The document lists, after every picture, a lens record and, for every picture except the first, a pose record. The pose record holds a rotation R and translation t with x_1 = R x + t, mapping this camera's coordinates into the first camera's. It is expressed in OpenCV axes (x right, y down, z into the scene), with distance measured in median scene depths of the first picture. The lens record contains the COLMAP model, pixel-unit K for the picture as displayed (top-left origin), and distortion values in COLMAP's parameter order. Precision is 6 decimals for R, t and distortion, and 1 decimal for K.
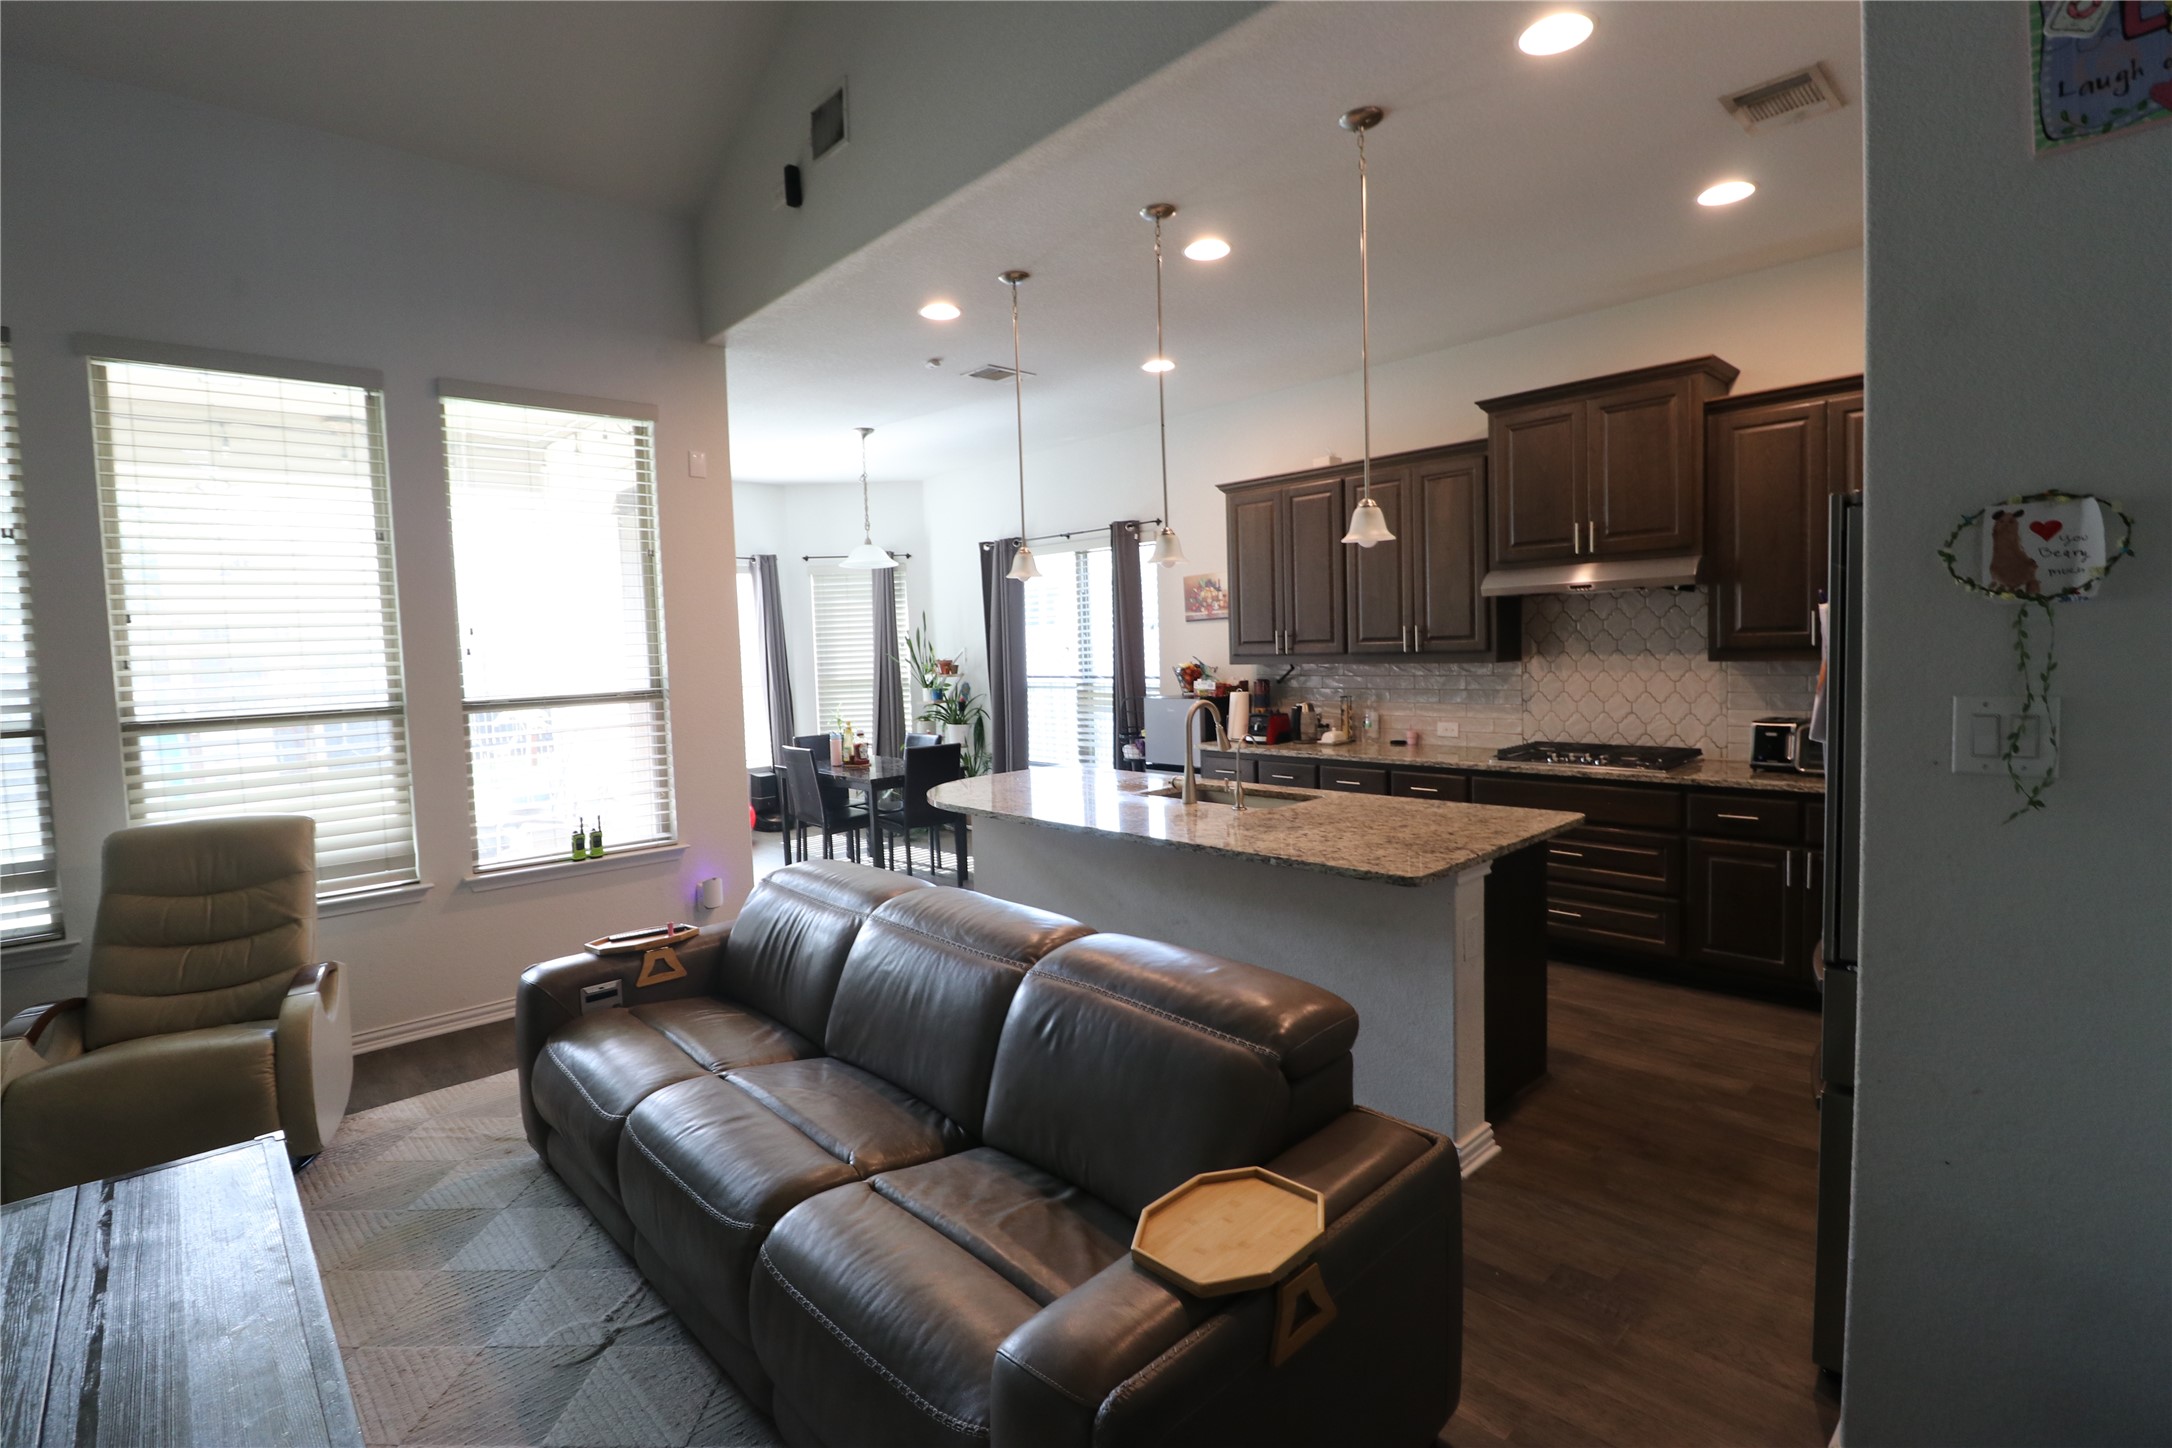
lens RADIAL K [[1000.4, 0, 1044.7], [0, 1000.4, 710.2], [0, 0, 1]] dist [-0.011621, -0.002573]
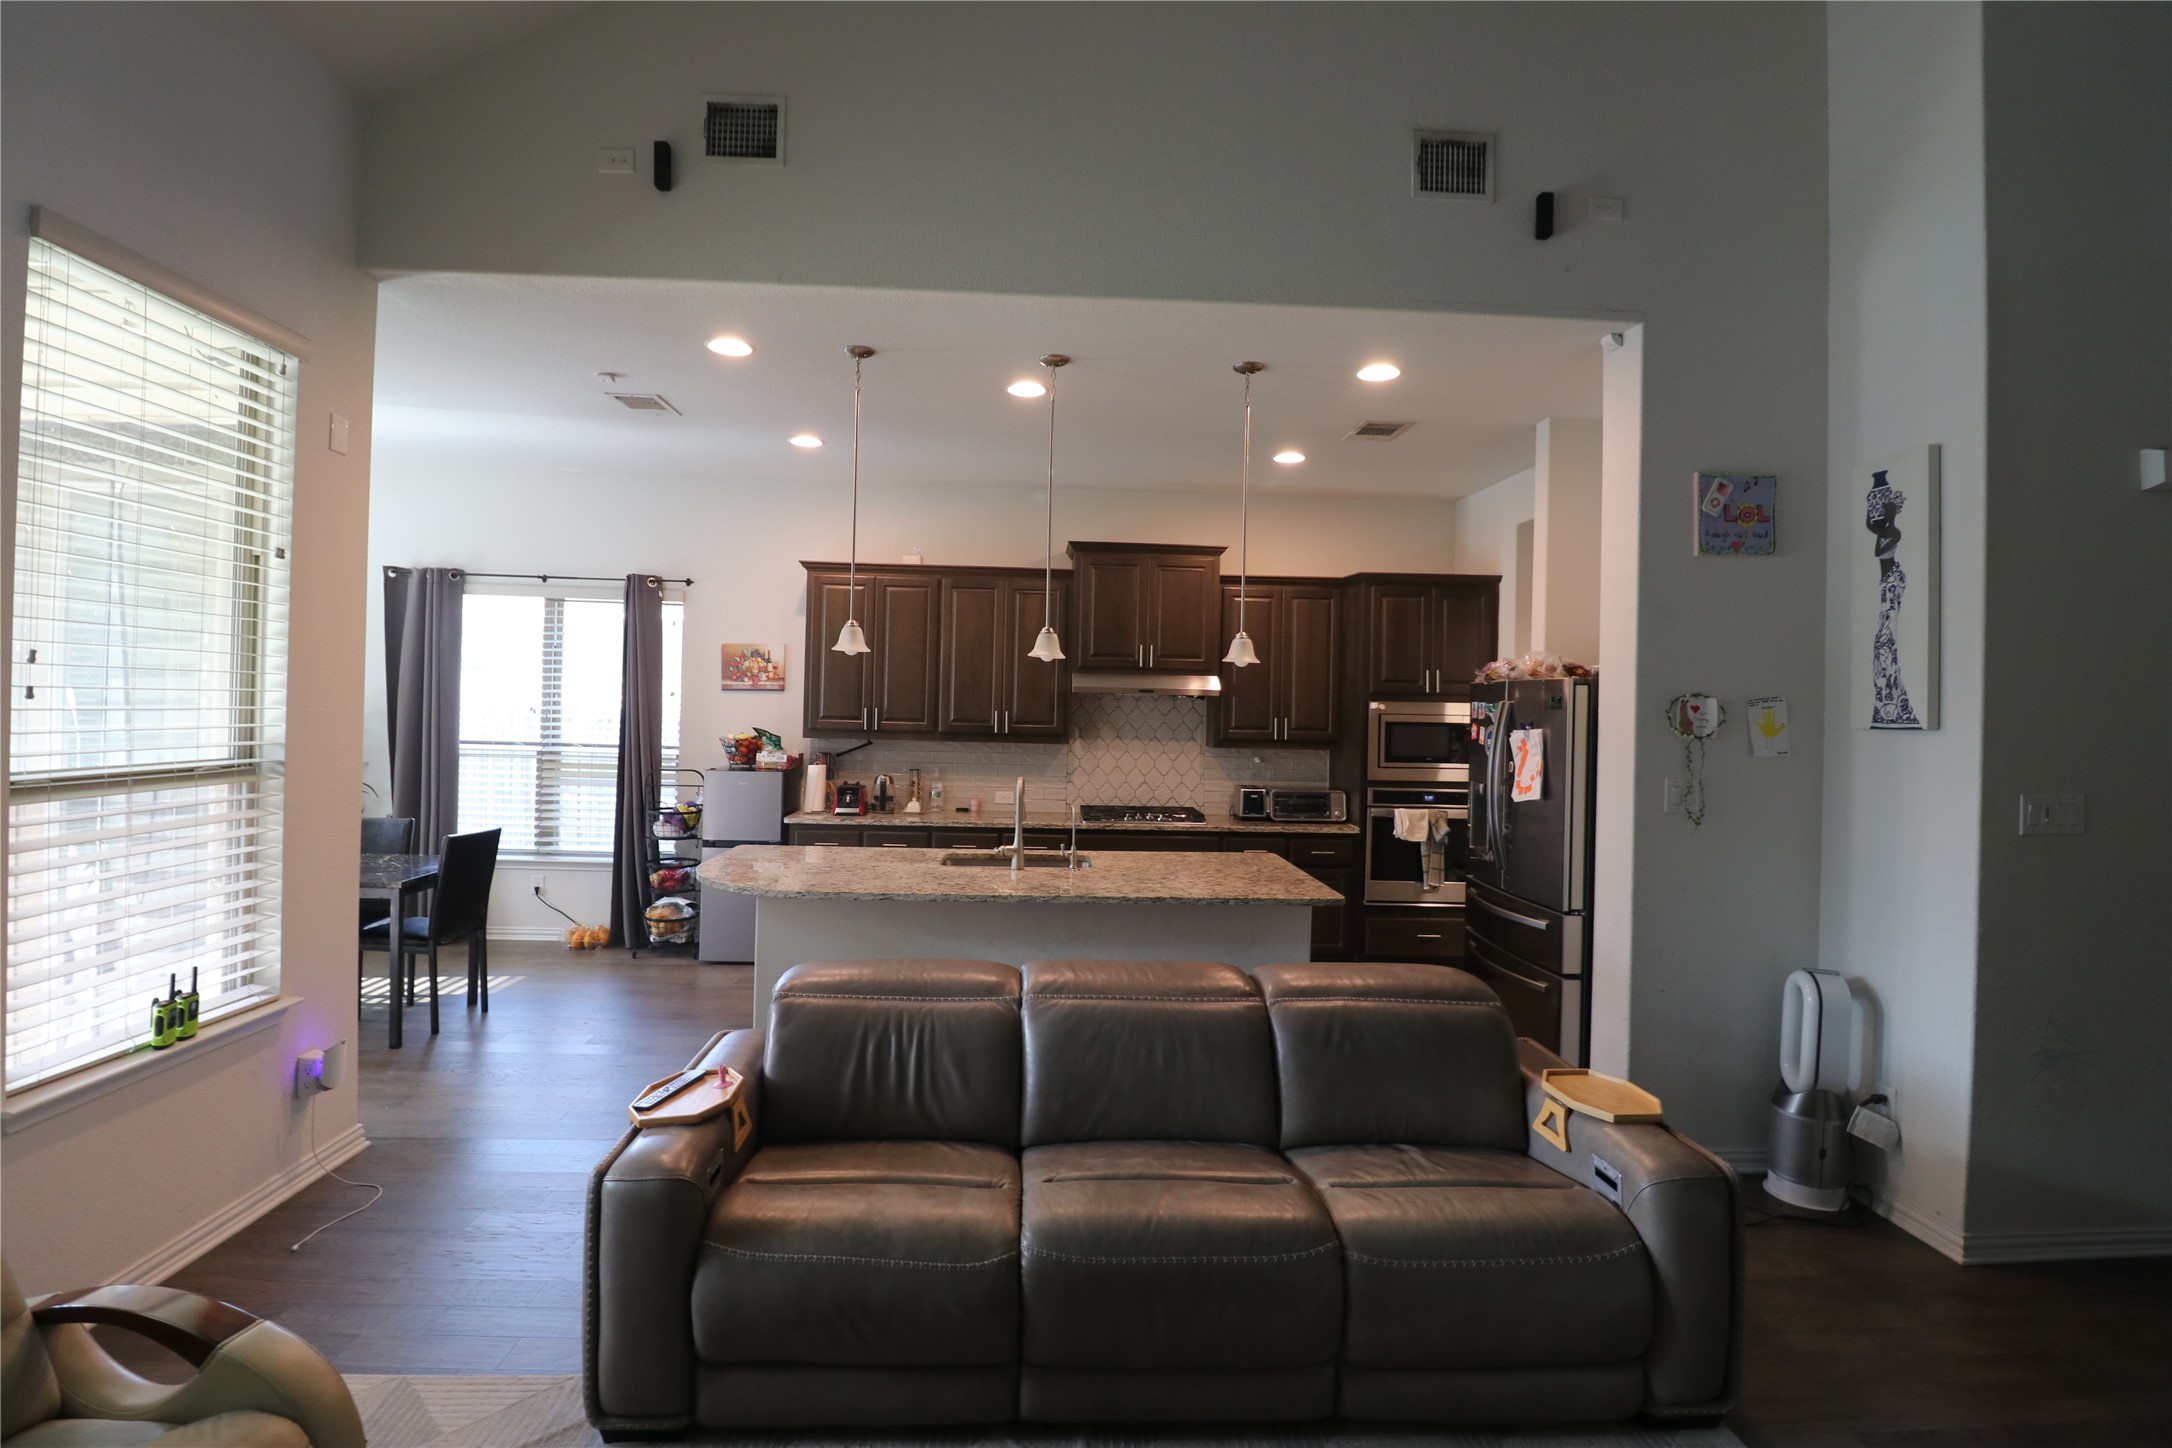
lens RADIAL K [[1000.4, 0, 1084.6], [0, 1000.4, 704.8], [0, 0, 1]] dist [-0.011621, -0.002573]
pose [[0.643632, 0.049184, 0.763753, -0.573209], [0.005062, 0.997637, -0.068511, -0.011431], [-0.765319, 0.047962, 0.641862, 0.187615]]
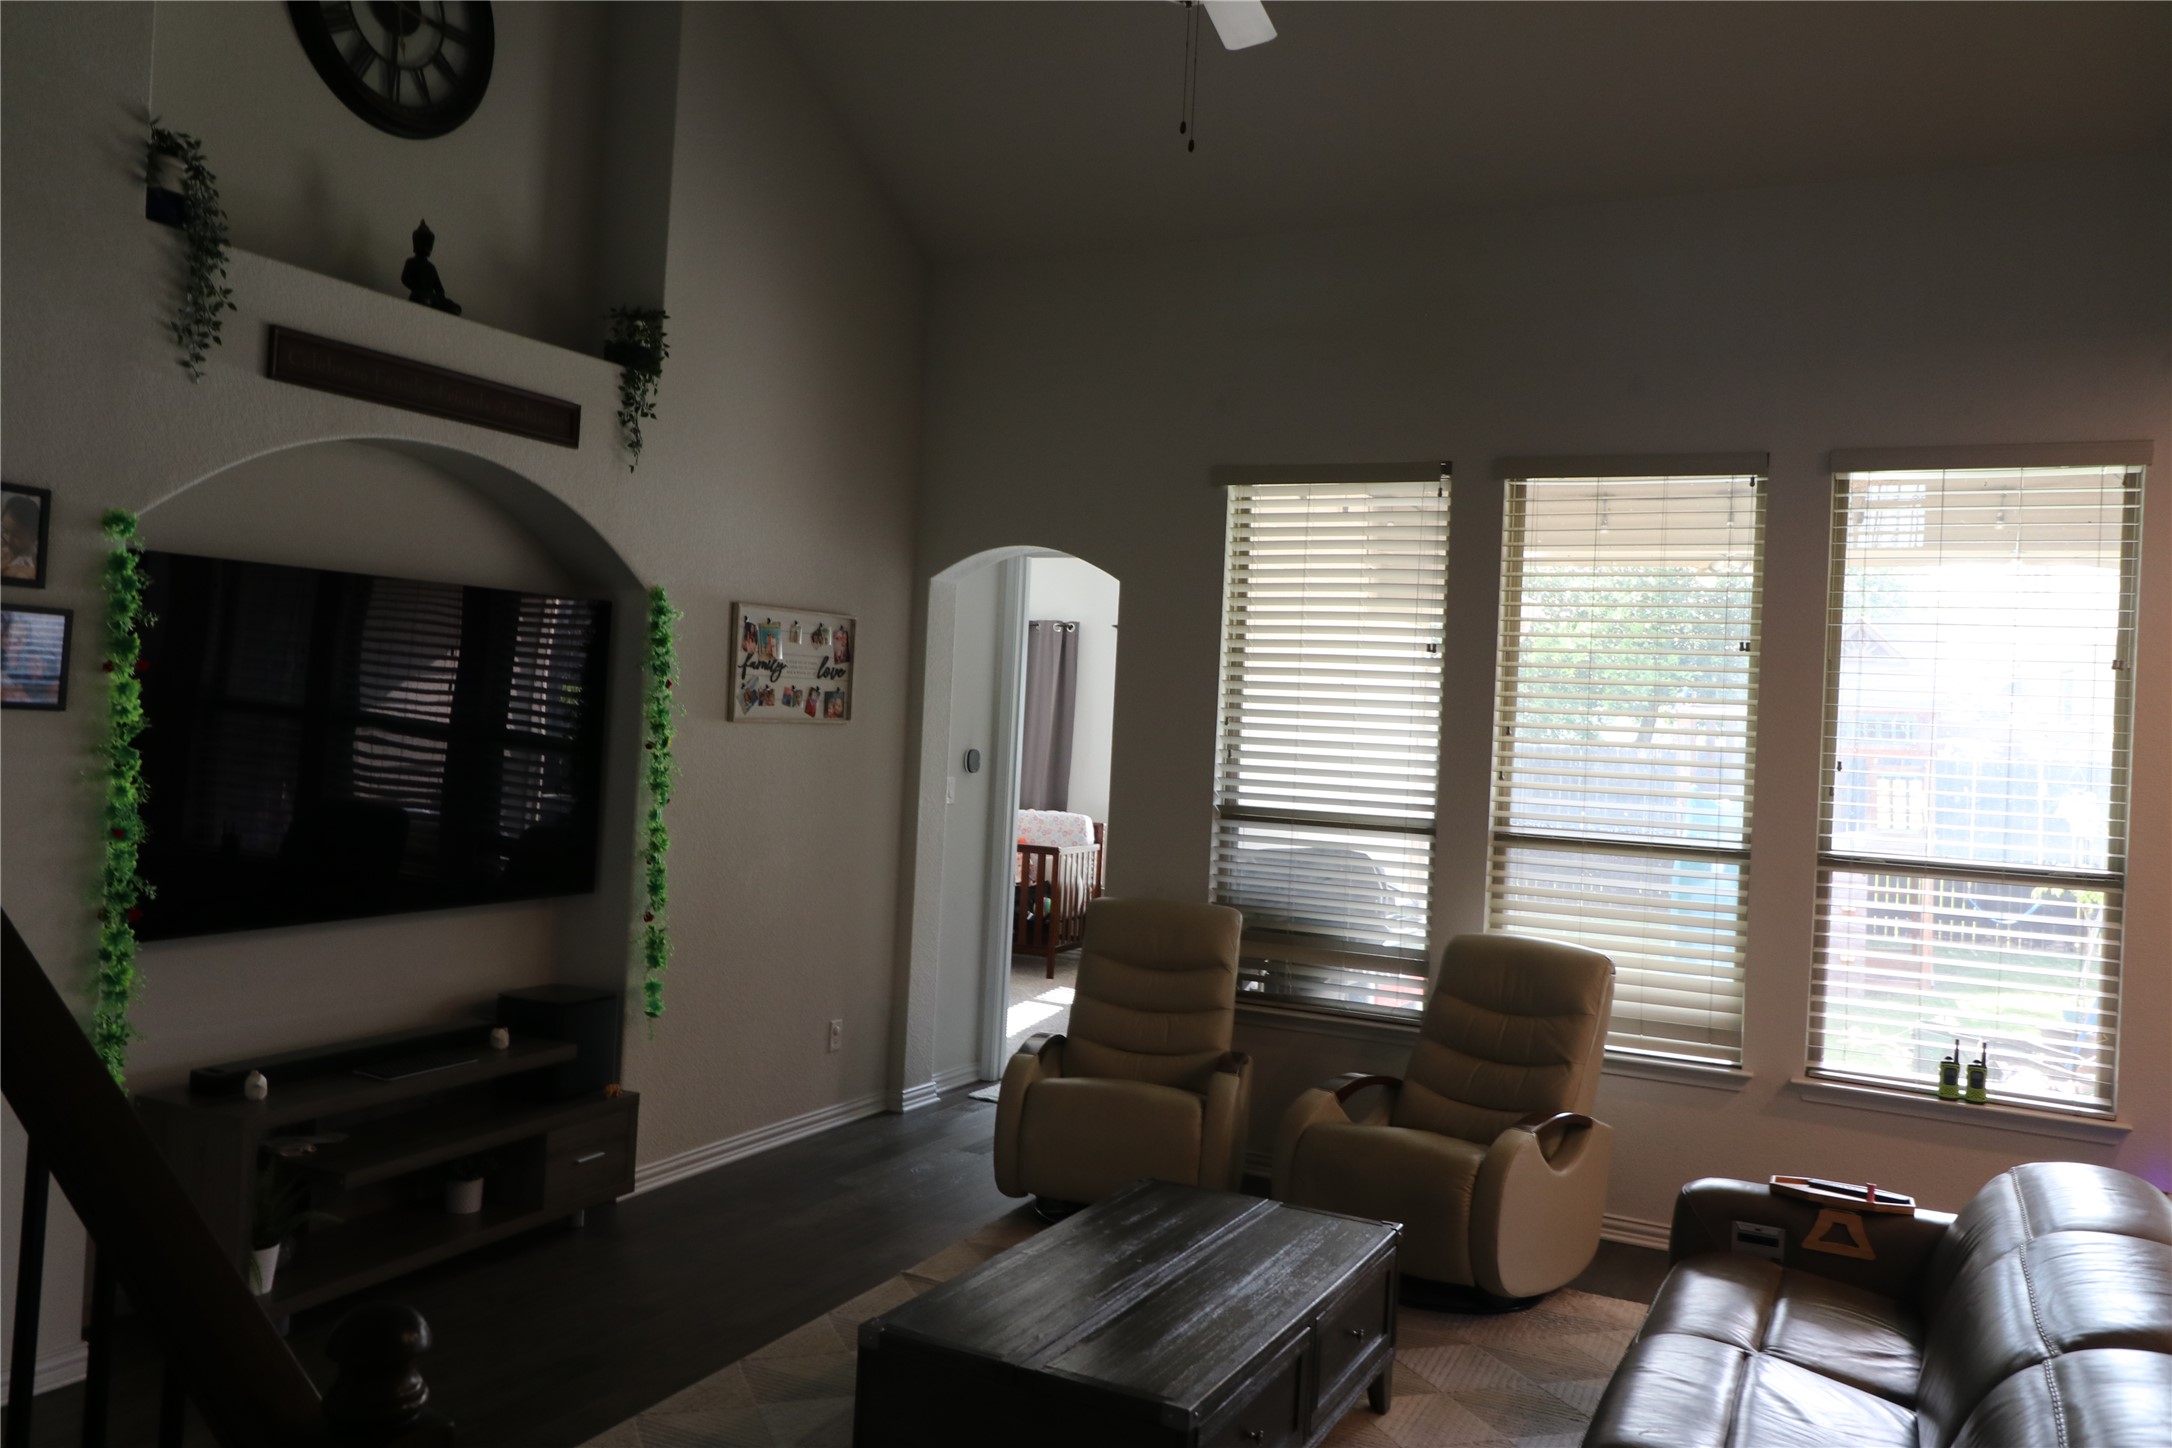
lens RADIAL K [[1664.0, 0, 1088.0], [0, 1664.0, 722.1], [0, 0, 1]] dist [-0.005259, -0.003083]
pose [[0.358254, 0.049658, -0.932303, 0.397485], [-0.125436, 0.992091, 0.004642, -0.042888], [0.925159, 0.115281, 0.361650, -0.015017]]
